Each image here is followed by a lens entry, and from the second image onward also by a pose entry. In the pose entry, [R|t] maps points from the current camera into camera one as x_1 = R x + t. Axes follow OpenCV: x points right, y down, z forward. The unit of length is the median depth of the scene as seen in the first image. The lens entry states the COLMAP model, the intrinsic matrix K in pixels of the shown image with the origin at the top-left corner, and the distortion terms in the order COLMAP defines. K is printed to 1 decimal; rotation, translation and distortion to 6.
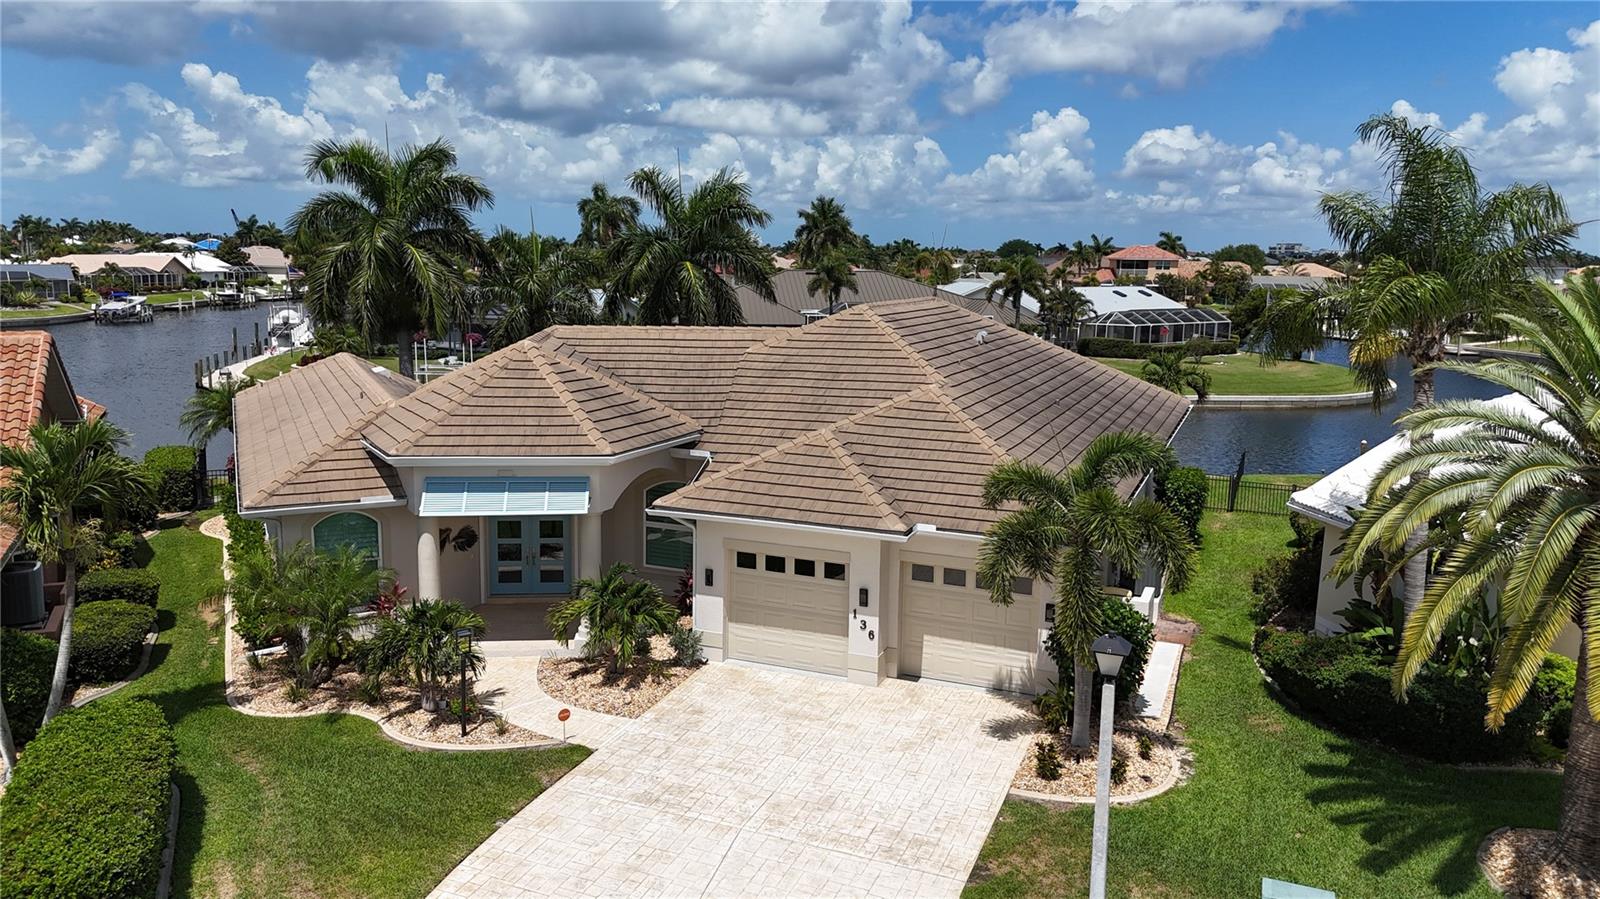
lens RADIAL K [[1182.9, 0, 798.5], [0, 1182.9, 440.2], [0, 0, 1]] dist [0.065383, -0.065190]
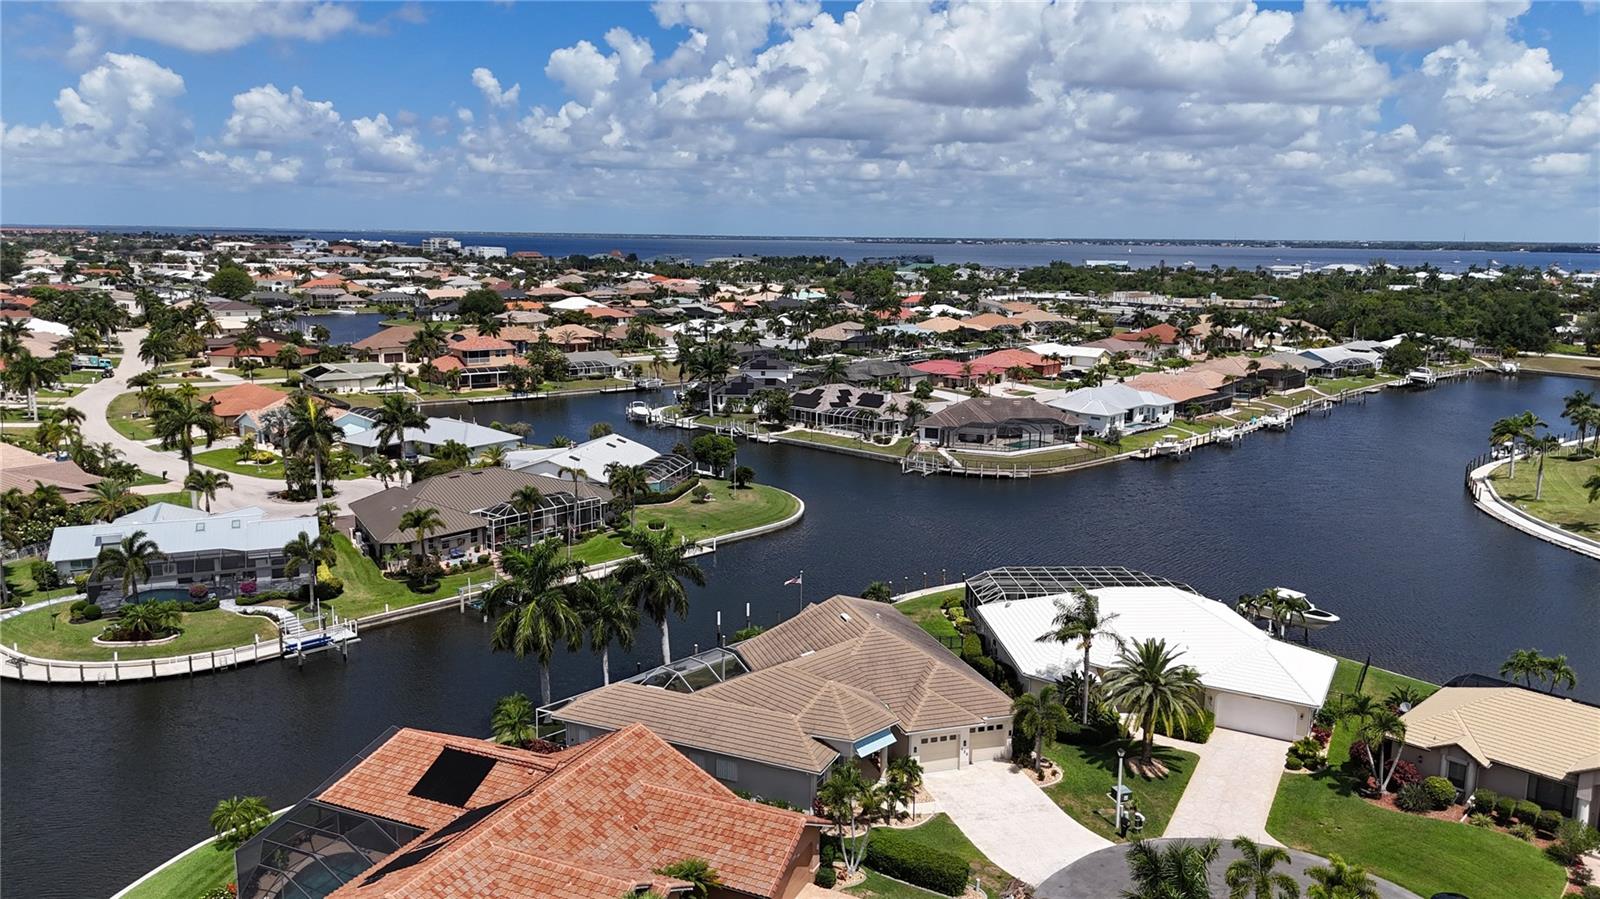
lens RADIAL K [[1182.9, 0, 800.0], [0, 1182.9, 436.7], [0, 0, 1]] dist [0.065383, -0.065190]
pose [[0.762876, -0.118285, 0.635633, -2.162353], [0.104488, 0.992754, 0.059338, -0.900229], [-0.638046, 0.021148, 0.769708, -1.180158]]
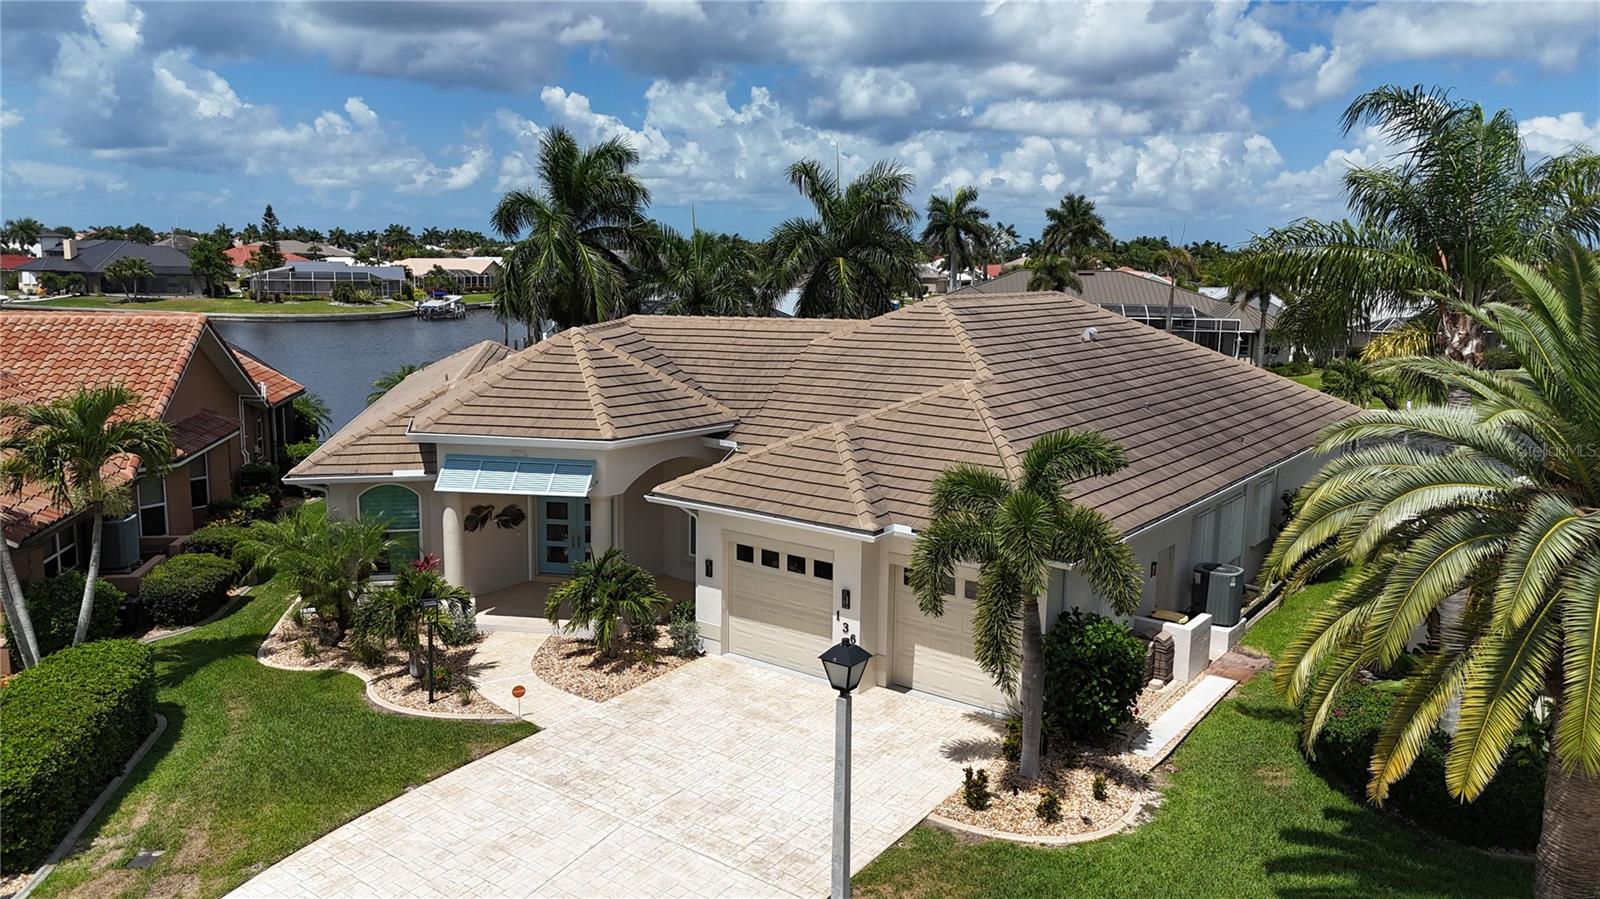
lens RADIAL K [[1182.9, 0, 797.5], [0, 1182.9, 439.7], [0, 0, 1]] dist [0.065383, -0.065190]
pose [[0.967754, 0.038773, -0.248895, 0.239222], [-0.039902, 0.999203, 0.000509, 0.005682], [0.248717, 0.009438, 0.968530, 0.064865]]
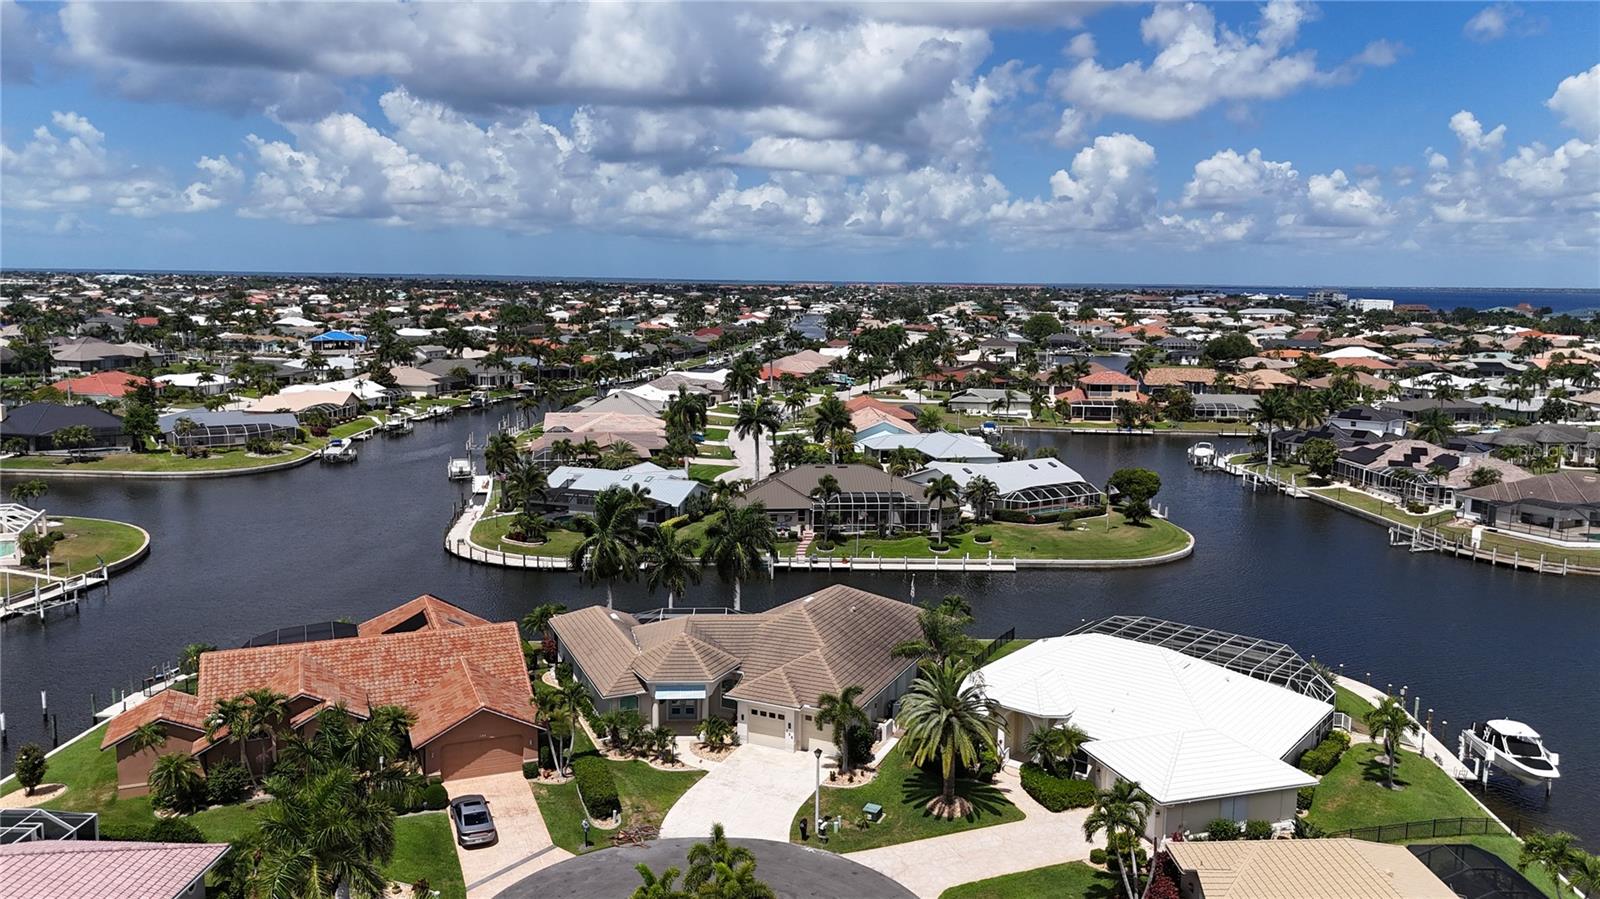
lens RADIAL K [[1182.9, 0, 794.1], [0, 1182.9, 439.7], [0, 0, 1]] dist [0.065383, -0.065190]
pose [[0.998756, 0.001396, -0.049847, 0.220778], [-0.002609, 0.999702, -0.024275, -0.554466], [0.049798, 0.024375, 0.998462, -2.200161]]
